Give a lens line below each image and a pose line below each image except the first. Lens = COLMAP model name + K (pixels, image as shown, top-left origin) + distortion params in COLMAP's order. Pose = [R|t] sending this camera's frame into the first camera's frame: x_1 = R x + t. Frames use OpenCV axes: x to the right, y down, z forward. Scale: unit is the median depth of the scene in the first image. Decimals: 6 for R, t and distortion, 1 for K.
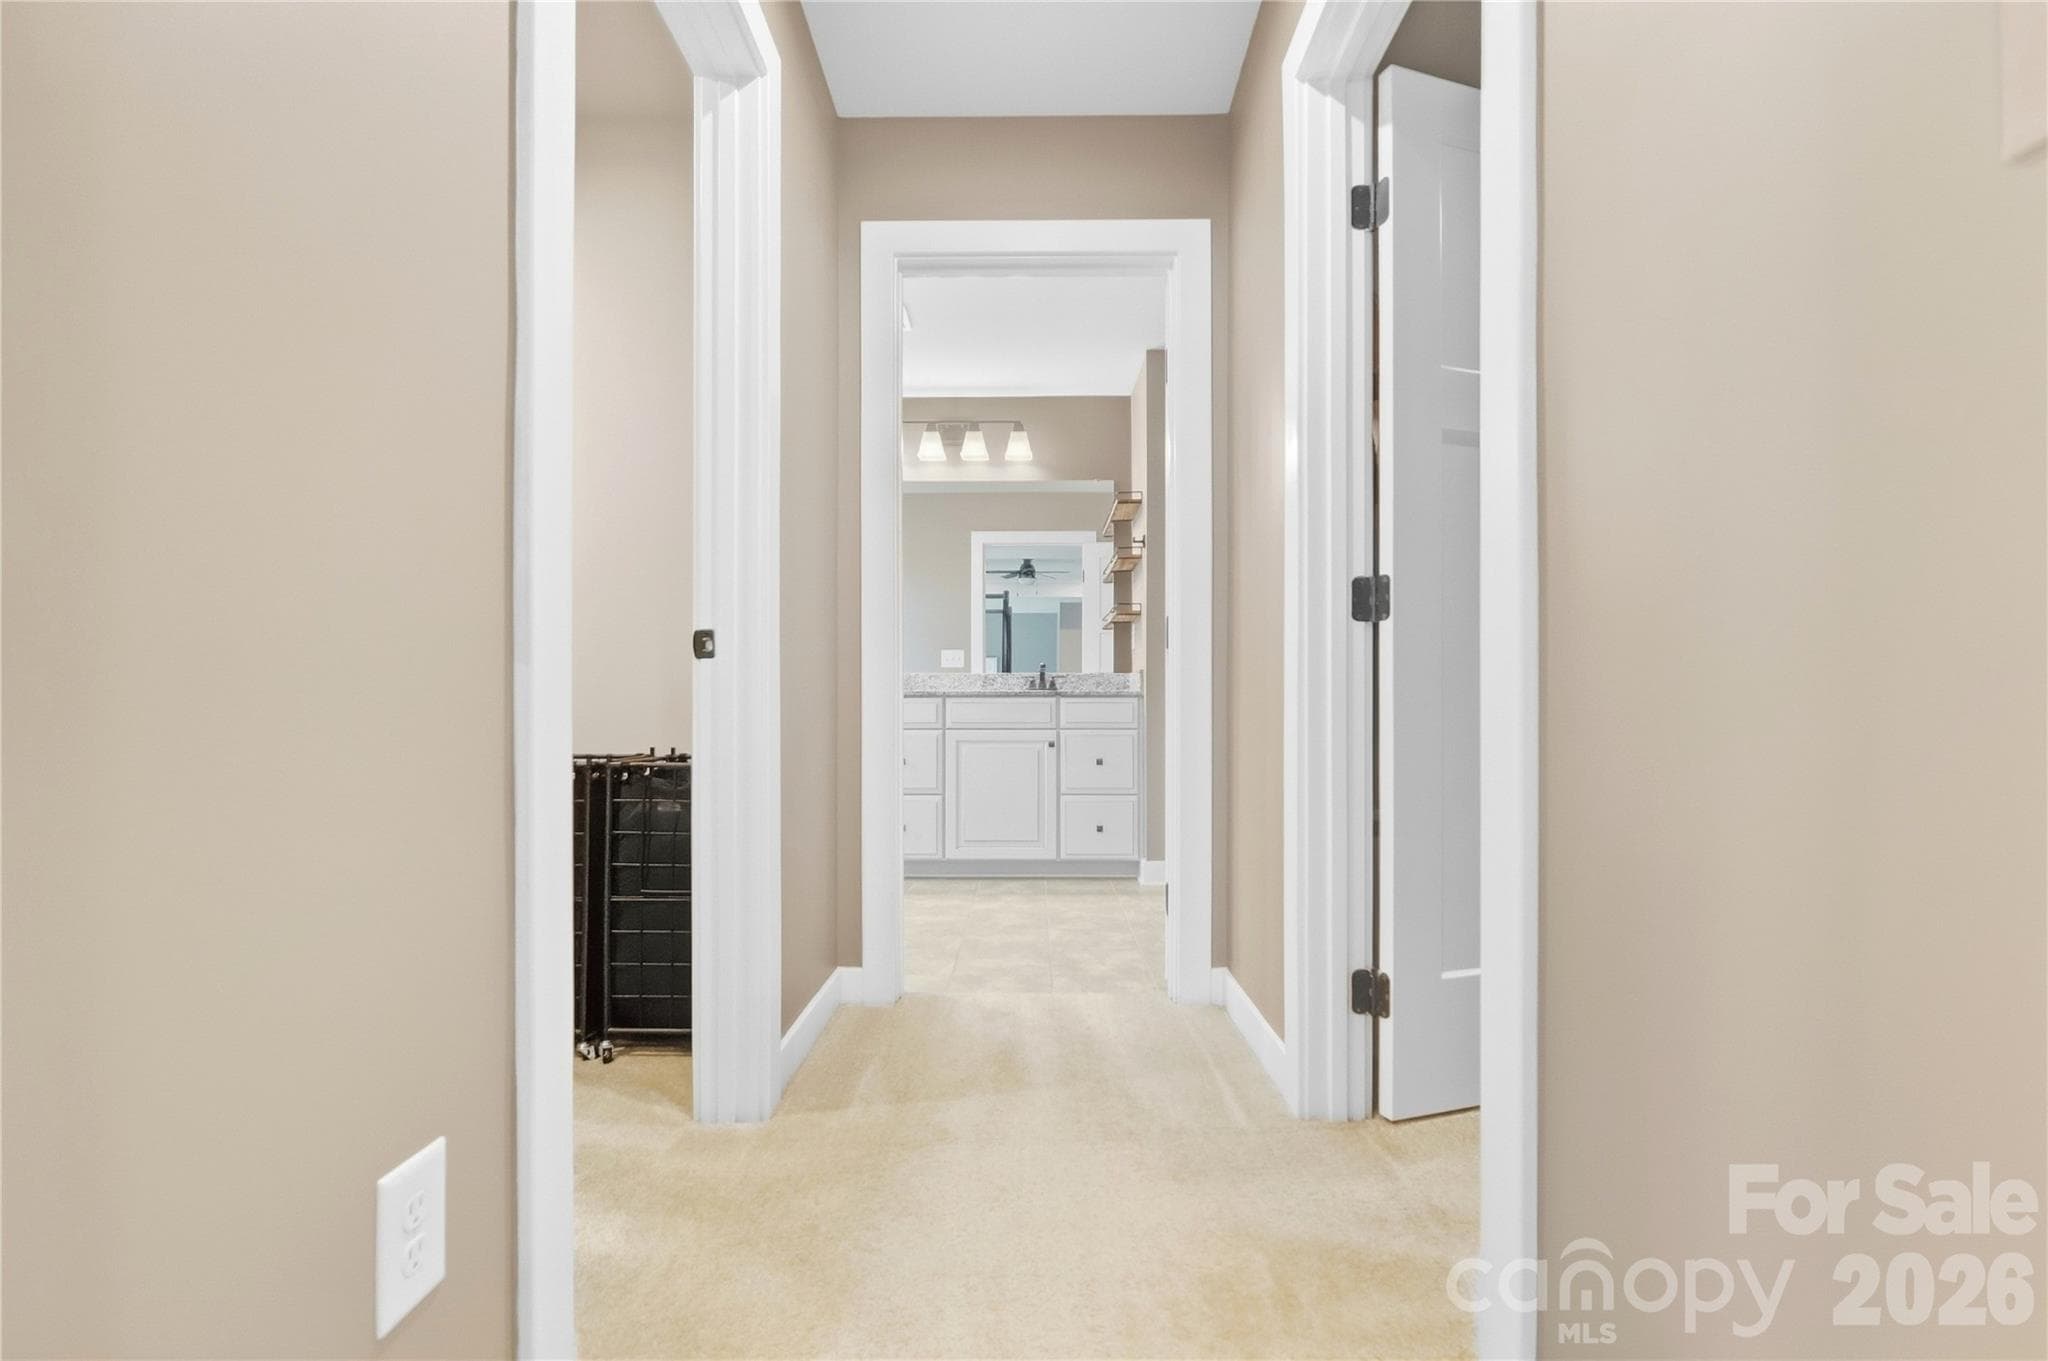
lens RADIAL K [[879.9, 0, 1024.7], [0, 879.9, 684.7], [0, 0, 1]] dist [-0.004869, -0.000090]
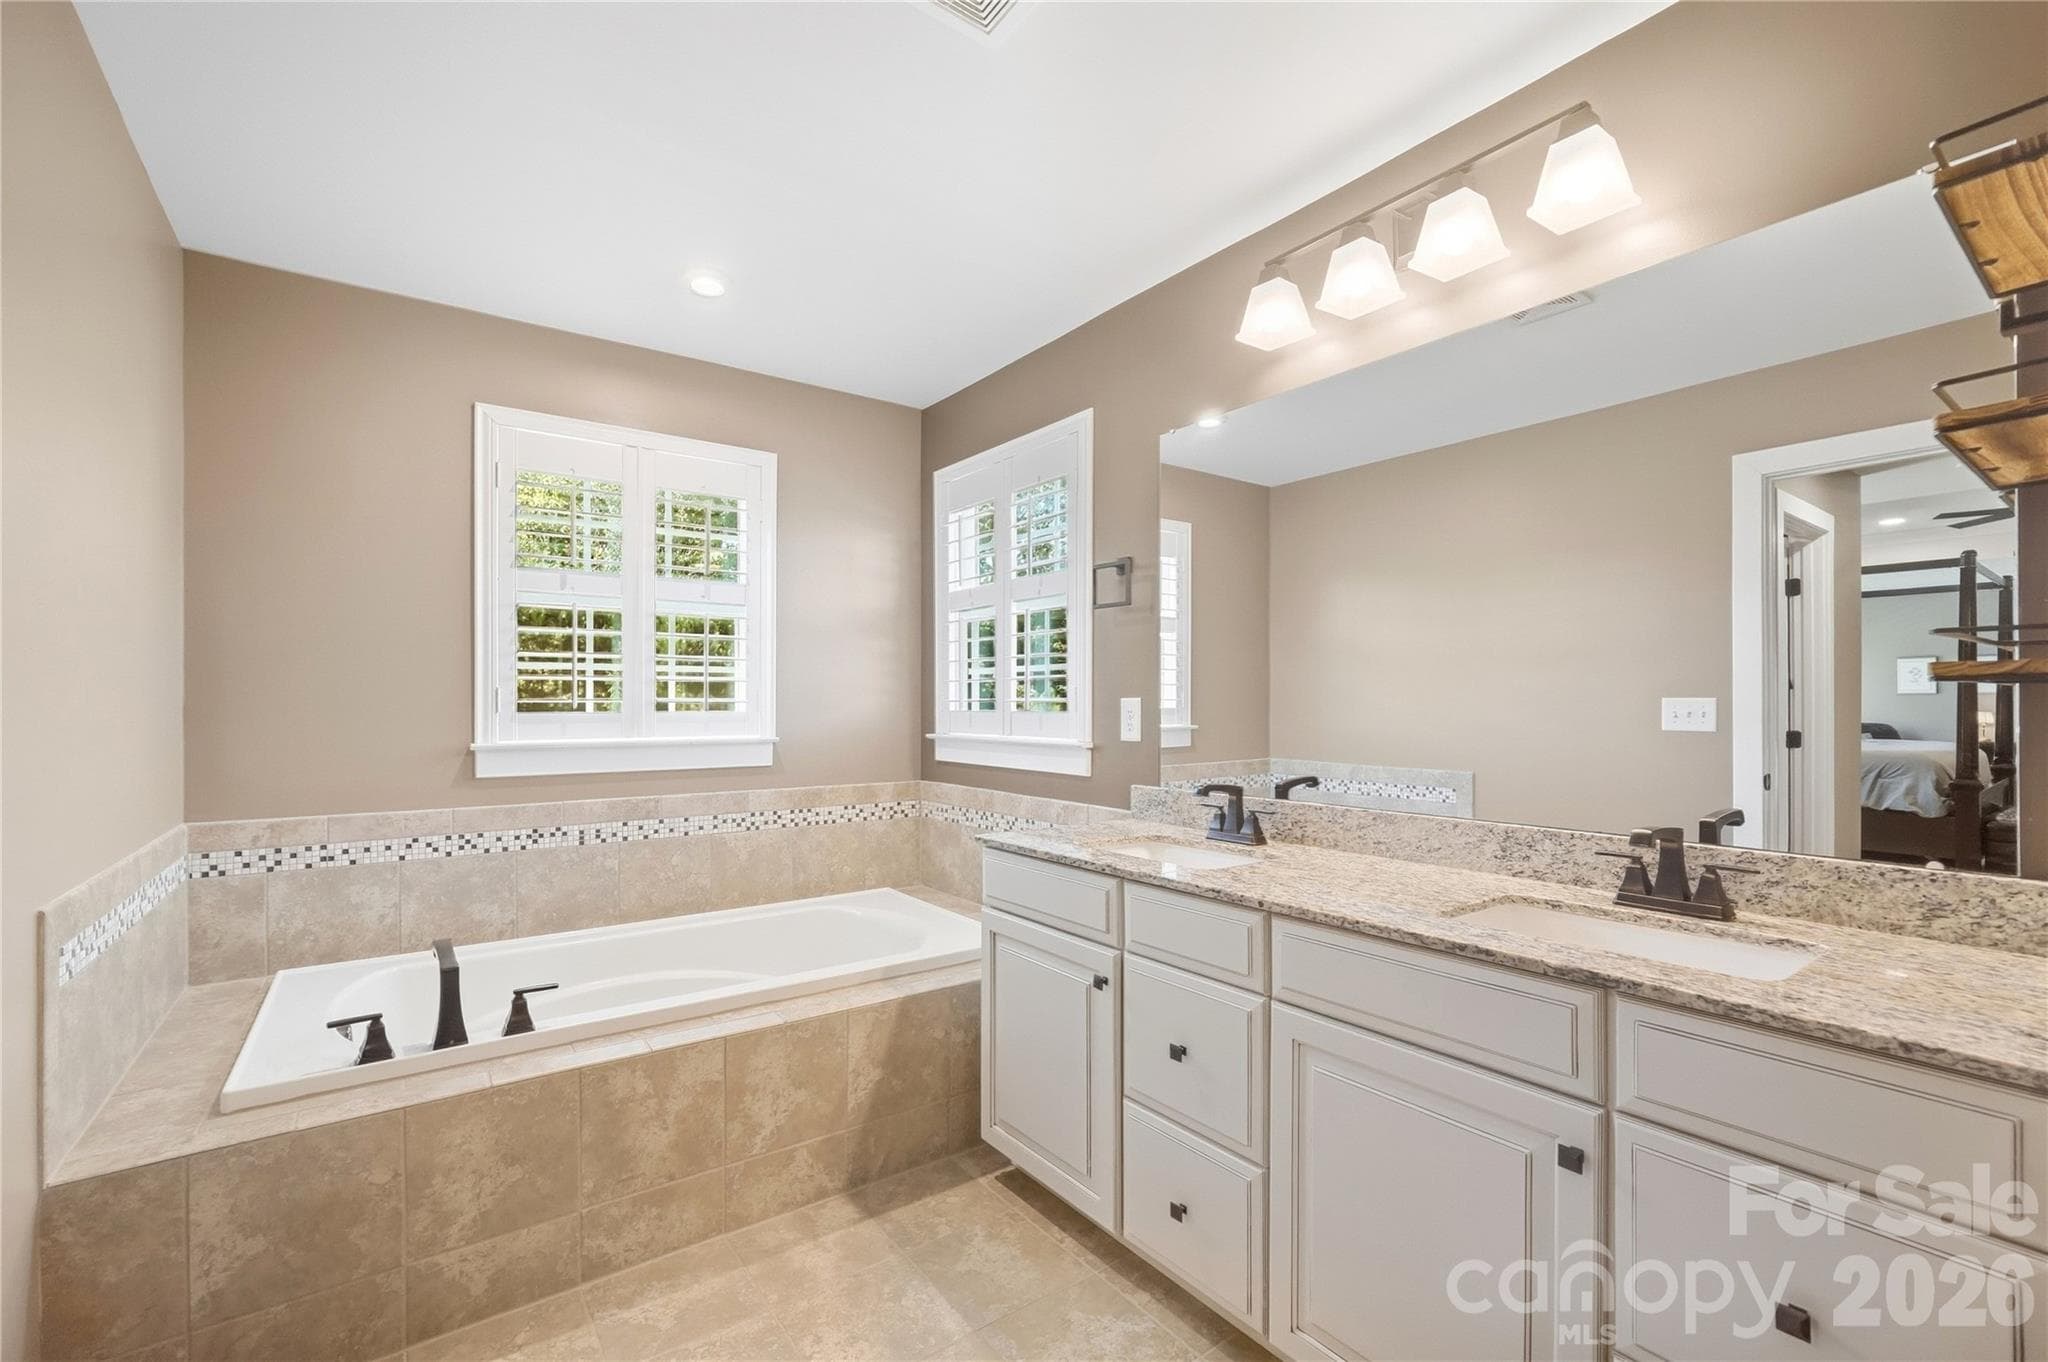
lens RADIAL K [[879.9, 0, 1027.3], [0, 879.9, 689.8], [0, 0, 1]] dist [-0.004869, -0.000090]
pose [[0.618212, -0.003699, -0.786003, 0.133864], [0.006197, 0.999981, 0.000168, -0.076681], [0.785987, -0.004975, 0.618223, 0.652903]]
